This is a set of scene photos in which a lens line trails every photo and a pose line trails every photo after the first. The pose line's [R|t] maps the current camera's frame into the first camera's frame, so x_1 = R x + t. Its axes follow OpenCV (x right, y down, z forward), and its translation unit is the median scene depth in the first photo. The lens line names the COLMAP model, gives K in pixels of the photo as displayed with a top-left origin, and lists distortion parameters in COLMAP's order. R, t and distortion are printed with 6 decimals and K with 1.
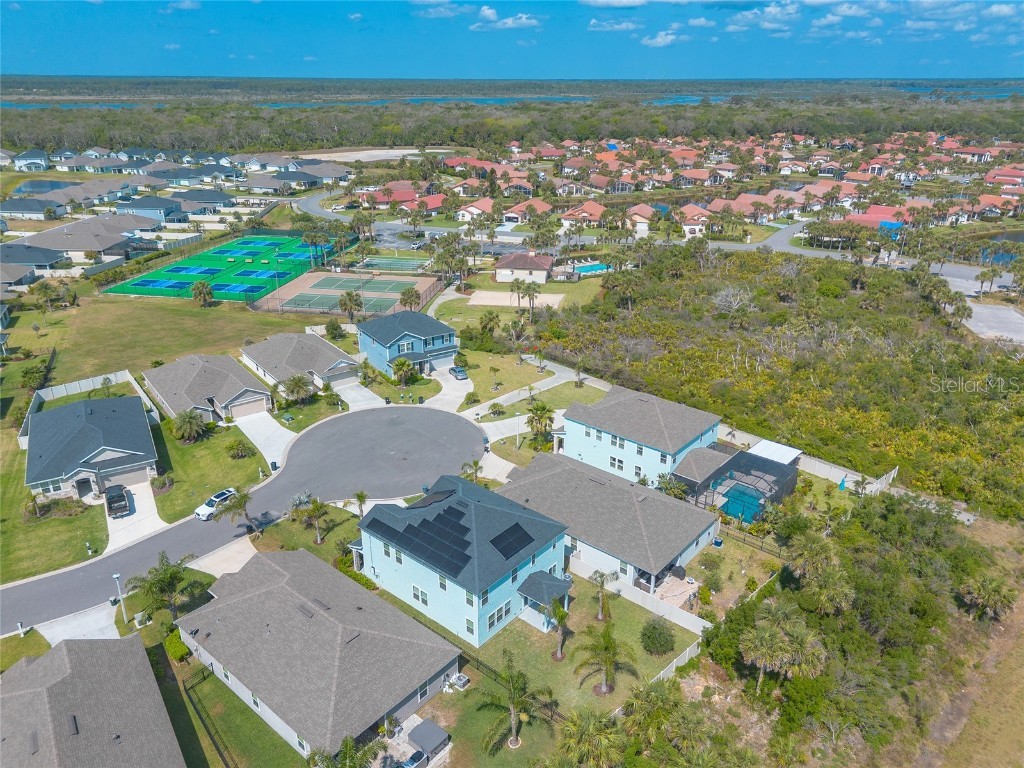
lens RADIAL K [[723.7, 0, 512.0], [0, 723.7, 384.0], [0, 0, 1]] dist [0.069701, -0.072272]
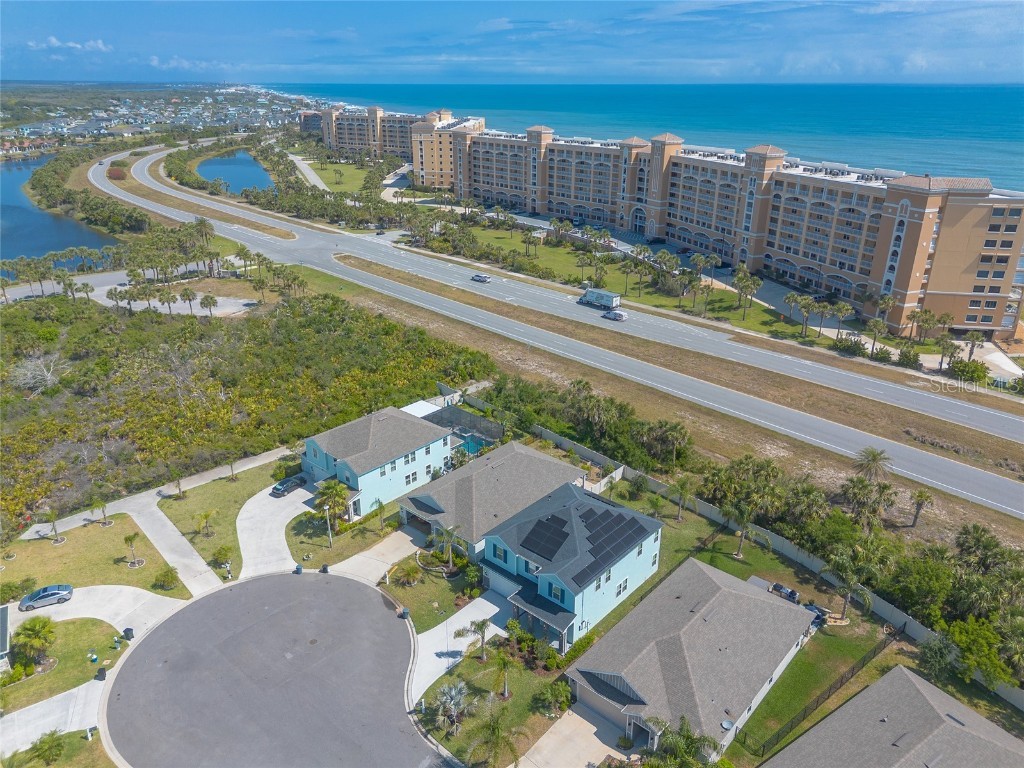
lens RADIAL K [[722.6, 0, 513.3], [0, 722.6, 380.2], [0, 0, 1]] dist [0.078048, -0.086575]
pose [[0.020615, -0.379154, 0.925104, -0.612194], [0.383259, 0.857611, 0.342952, -0.251363], [-0.923411, 0.347484, 0.162993, 0.507666]]
